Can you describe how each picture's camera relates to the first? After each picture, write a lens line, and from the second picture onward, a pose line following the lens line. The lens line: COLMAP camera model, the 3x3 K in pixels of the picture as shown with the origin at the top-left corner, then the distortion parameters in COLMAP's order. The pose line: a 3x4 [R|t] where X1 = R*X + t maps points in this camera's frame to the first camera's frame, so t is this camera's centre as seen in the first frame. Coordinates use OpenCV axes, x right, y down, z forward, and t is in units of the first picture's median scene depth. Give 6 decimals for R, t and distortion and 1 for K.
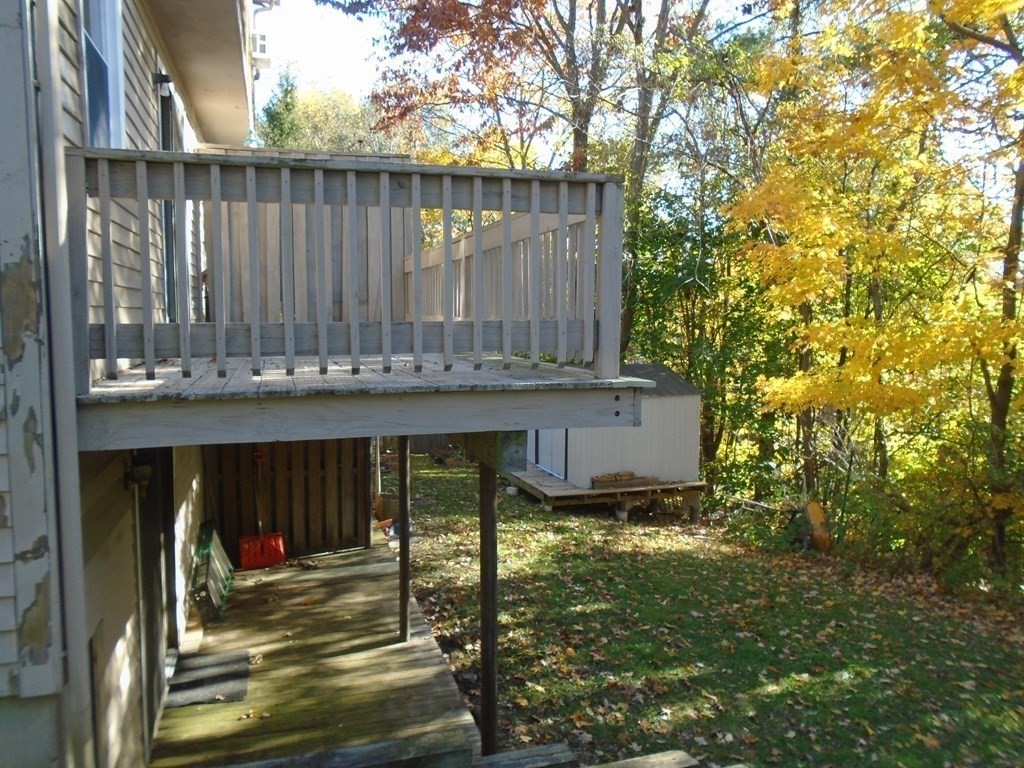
lens RADIAL K [[796.0, 0, 510.7], [0, 796.0, 379.7], [0, 0, 1]] dist [-0.005006, 0.006150]
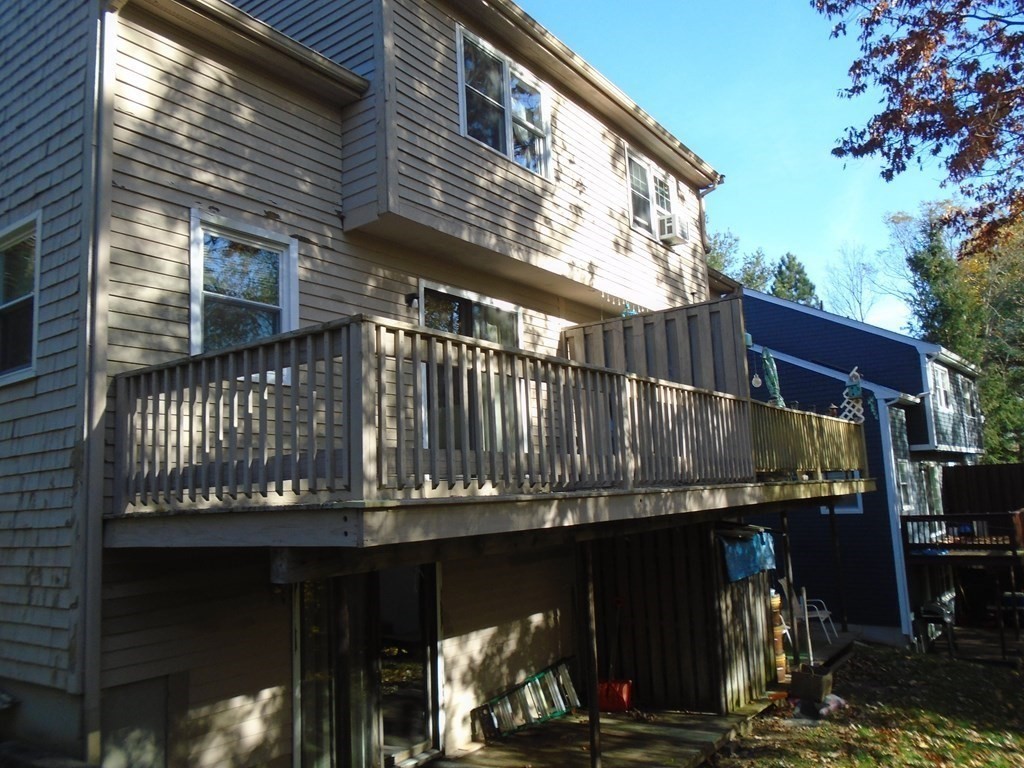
lens RADIAL K [[796.0, 0, 510.7], [0, 796.0, 379.7], [0, 0, 1]] dist [-0.005006, 0.006150]
pose [[0.613605, -0.144381, -0.776301, 0.844484], [-0.019679, 0.980039, -0.197829, 0.034864], [0.789368, 0.136666, 0.598515, 0.372876]]
